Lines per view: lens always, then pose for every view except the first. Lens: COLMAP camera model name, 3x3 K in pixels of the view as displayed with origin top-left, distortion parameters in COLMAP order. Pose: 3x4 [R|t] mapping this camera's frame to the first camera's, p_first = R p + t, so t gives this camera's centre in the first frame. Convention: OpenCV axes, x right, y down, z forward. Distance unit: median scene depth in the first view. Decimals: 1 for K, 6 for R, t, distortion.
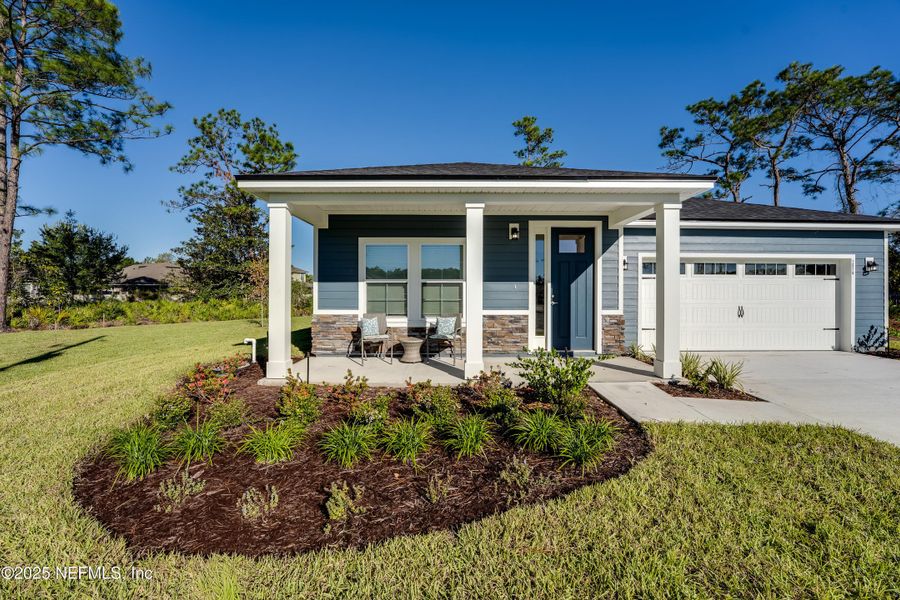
lens RADIAL K [[367.1, 0, 450.4], [0, 367.1, 299.0], [0, 0, 1]] dist [-0.030808, 0.003919]
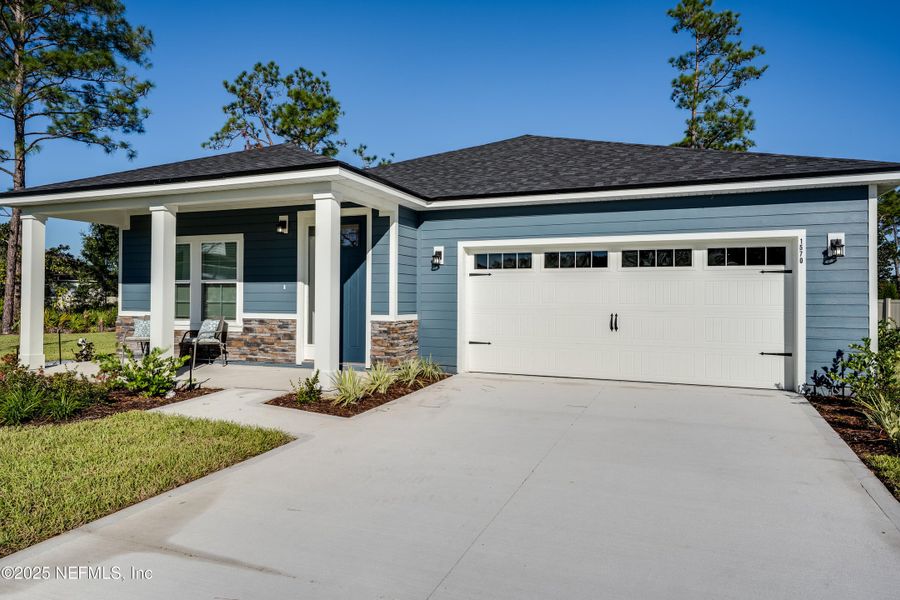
lens RADIAL K [[587.5, 0, 448.6], [0, 587.5, 300.0], [0, 0, 1]] dist [0.013325, 0.002282]
pose [[0.924926, 0.003872, -0.380129, 0.959844], [-0.007793, 0.999931, -0.008776, 0.005867], [0.380068, 0.011080, 0.924892, -0.138746]]
